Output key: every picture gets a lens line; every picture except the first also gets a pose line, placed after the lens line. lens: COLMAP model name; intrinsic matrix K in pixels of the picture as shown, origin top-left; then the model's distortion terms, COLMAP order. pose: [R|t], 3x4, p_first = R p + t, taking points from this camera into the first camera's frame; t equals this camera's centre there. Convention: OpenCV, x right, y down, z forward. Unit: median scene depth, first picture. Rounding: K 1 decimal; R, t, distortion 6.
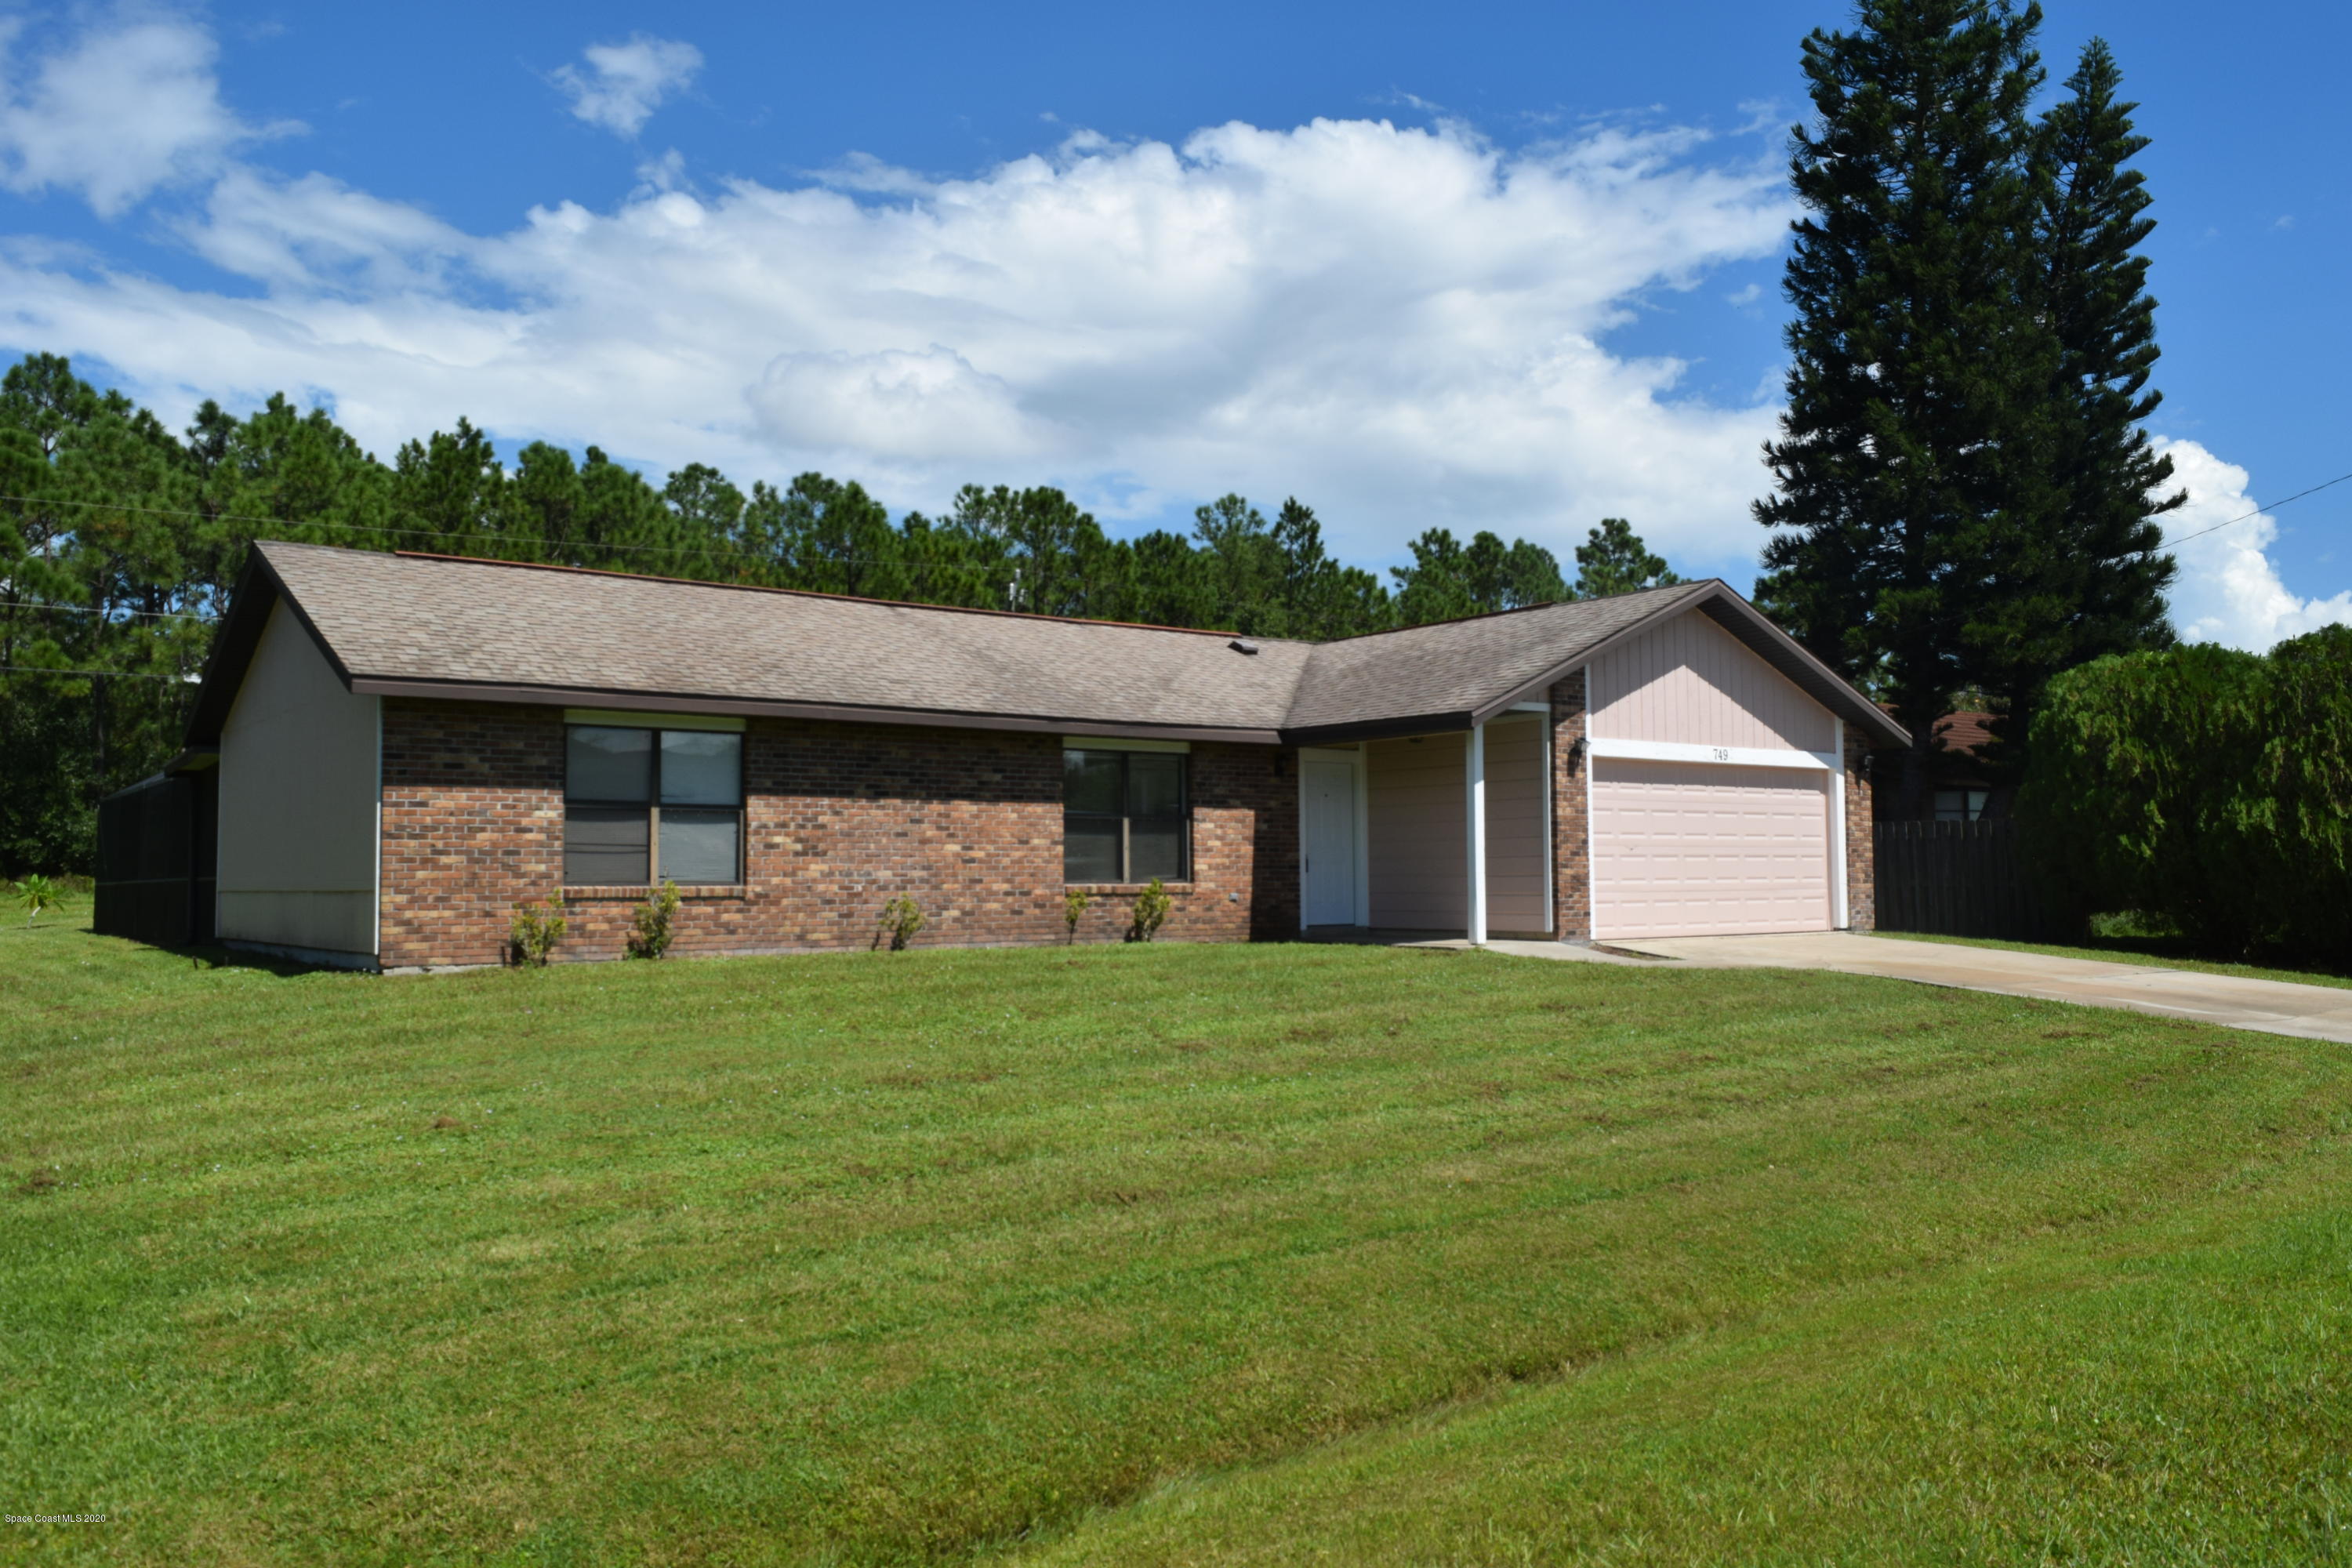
lens RADIAL K [[1836.8, 0, 1161.2], [0, 1836.8, 784.6], [0, 0, 1]] dist [-0.007785, 0.002175]
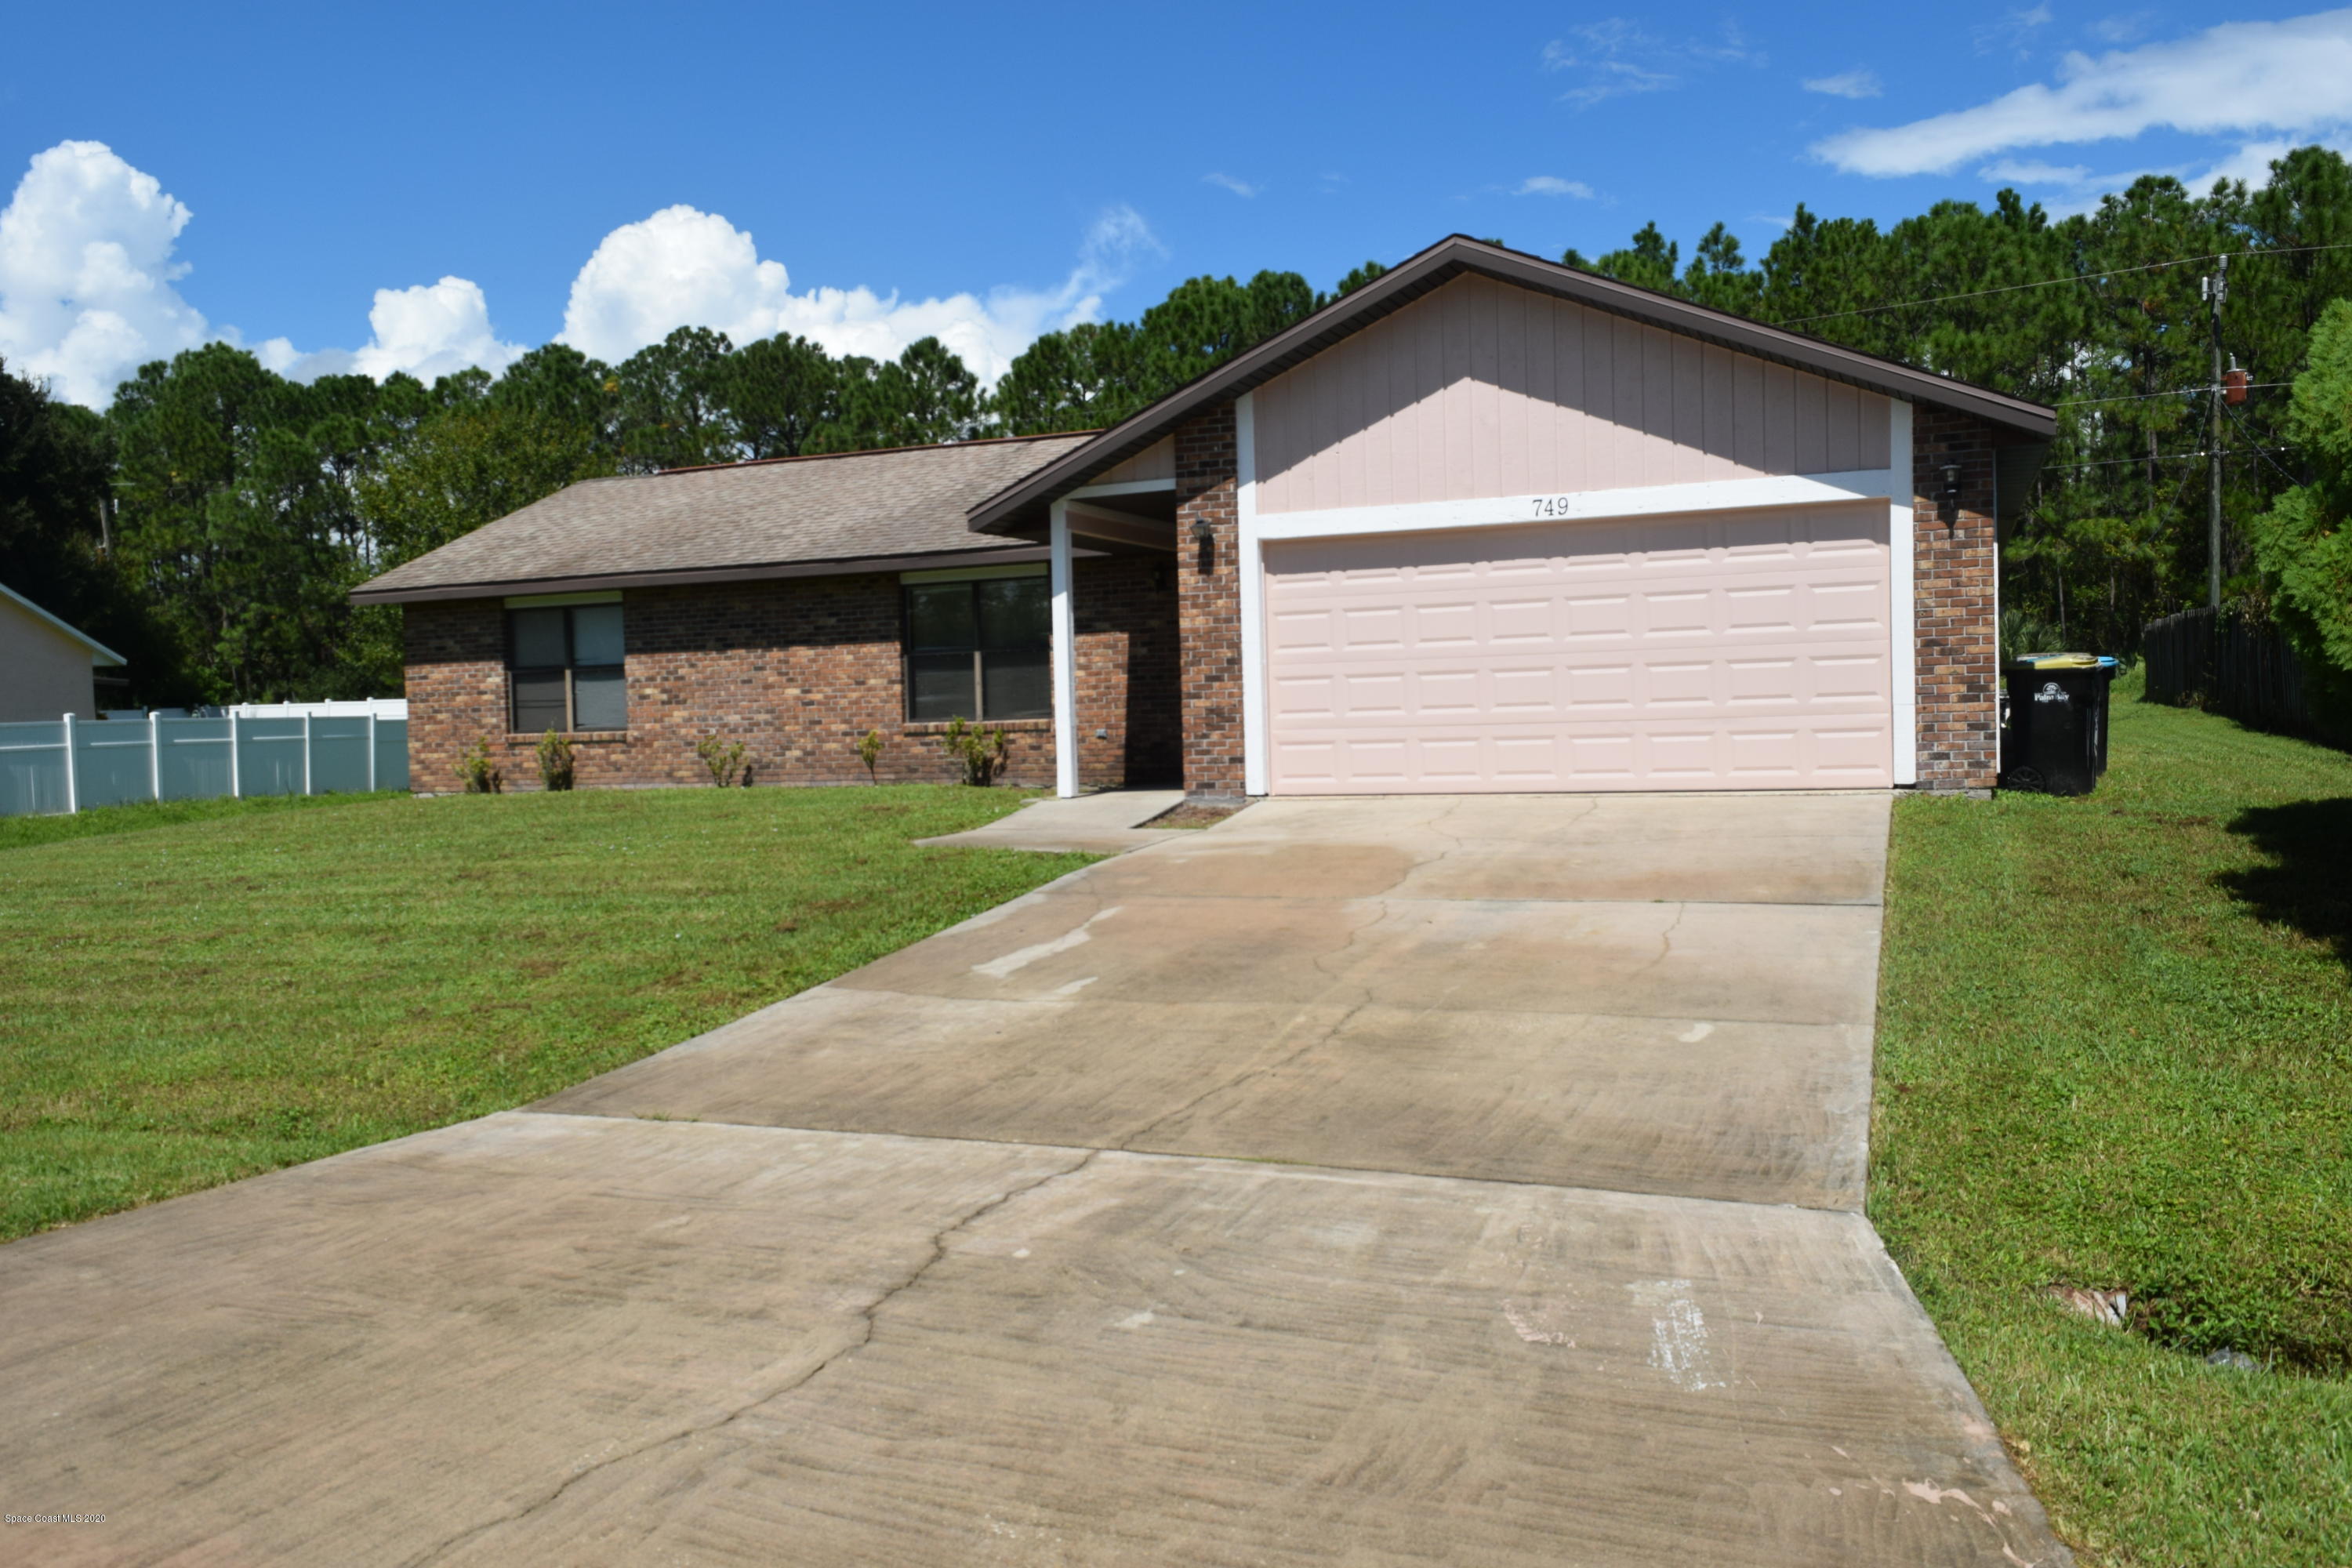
lens RADIAL K [[1836.8, 0, 1161.2], [0, 1836.8, 784.6], [0, 0, 1]] dist [-0.007785, 0.002175]
pose [[0.498062, 0.026326, -0.866742, 0.913229], [0.073912, 0.994613, 0.072683, 0.026472], [0.863986, -0.100263, 0.493433, 0.655729]]
